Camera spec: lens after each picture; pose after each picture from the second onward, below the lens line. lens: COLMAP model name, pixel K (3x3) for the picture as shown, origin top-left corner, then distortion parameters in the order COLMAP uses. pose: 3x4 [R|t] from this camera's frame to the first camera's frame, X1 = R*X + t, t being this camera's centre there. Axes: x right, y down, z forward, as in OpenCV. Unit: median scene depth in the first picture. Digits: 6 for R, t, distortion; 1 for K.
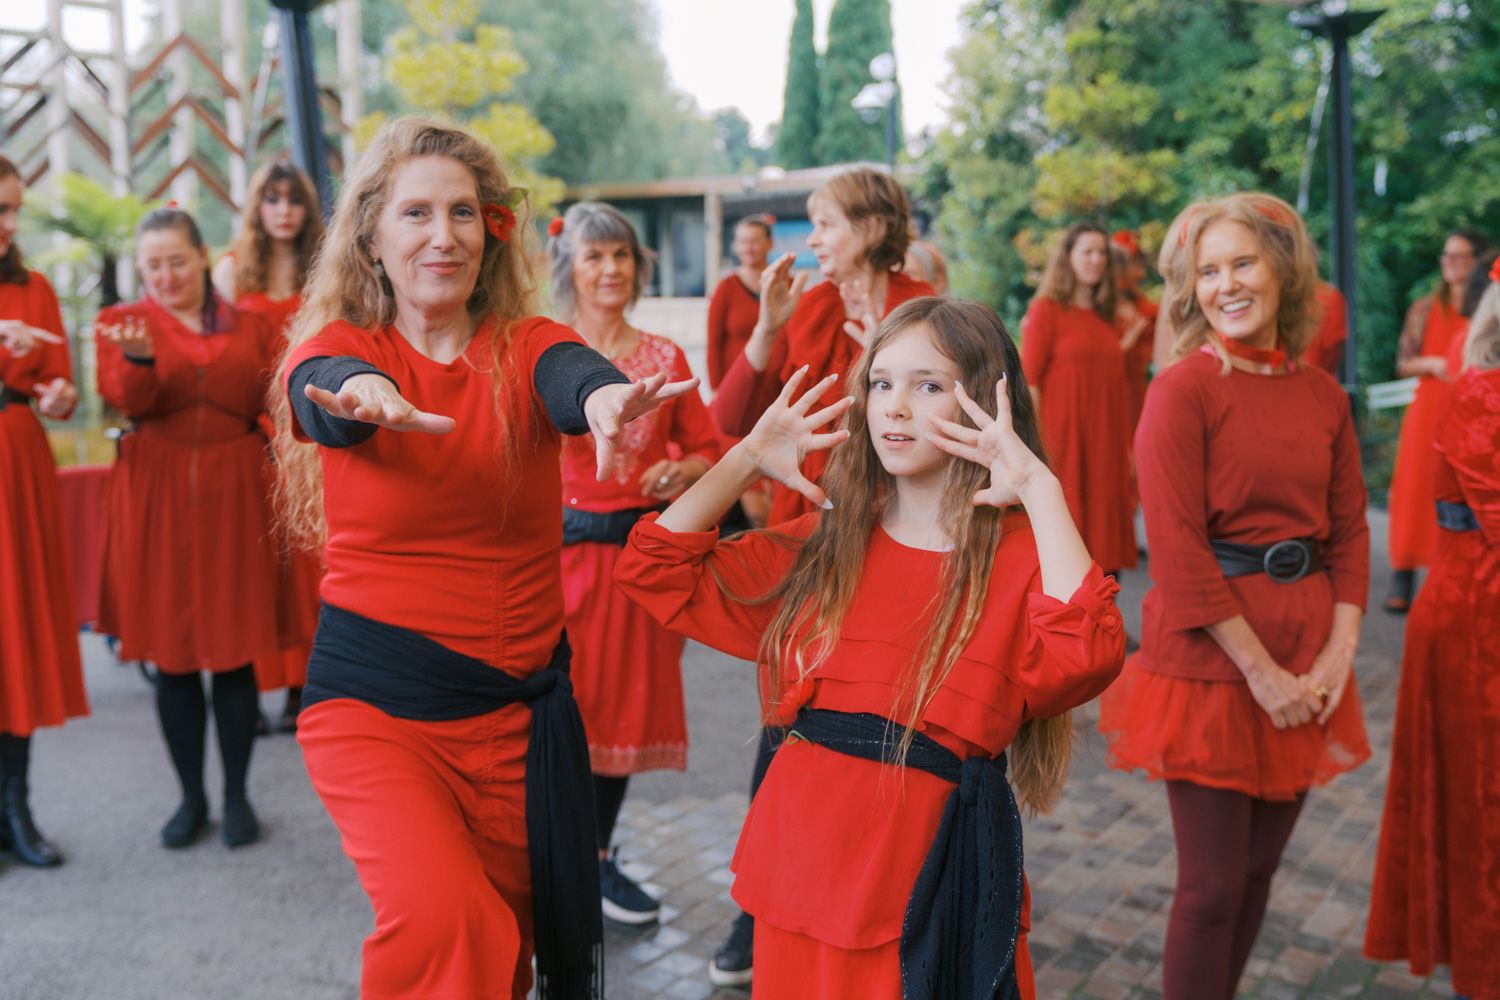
lens RADIAL K [[1683.3, 0, 759.1], [0, 1683.3, 495.1], [0, 0, 1]] dist [0.017301, 0.000000]
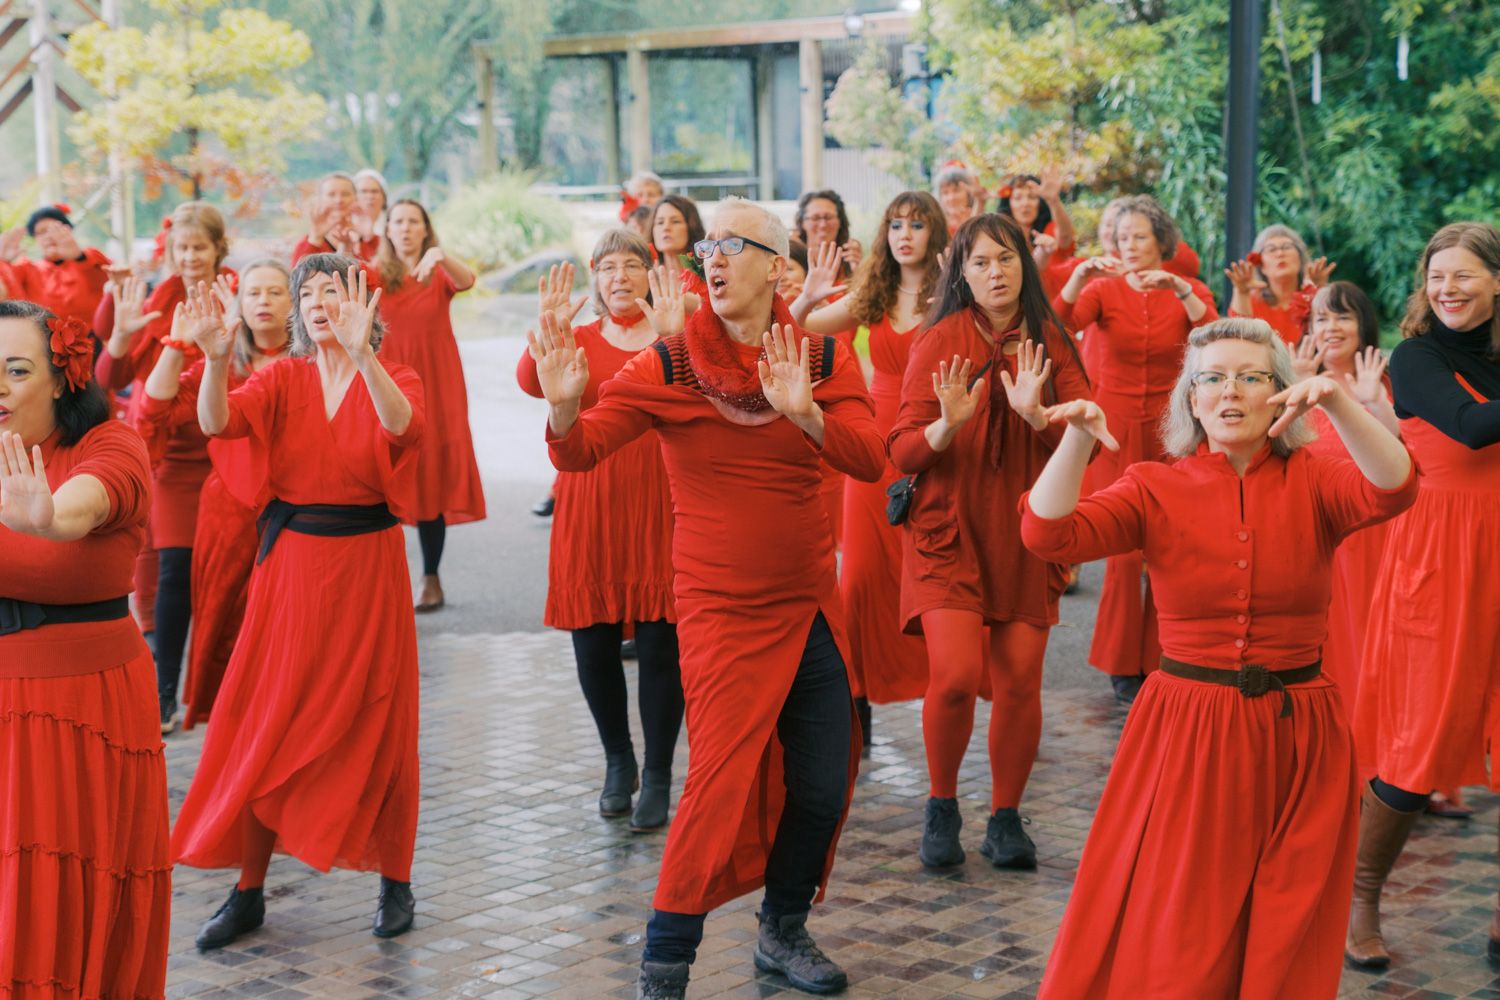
lens RADIAL K [[2840.7, 0, 751.2], [0, 2840.7, 485.4], [0, 0, 1]] dist [0.016571, 0.000000]
pose [[0.991503, -0.005275, -0.129980, 0.240172], [0.004739, 0.999979, -0.004429, 0.008978], [0.130000, 0.003775, 0.991507, -0.307565]]
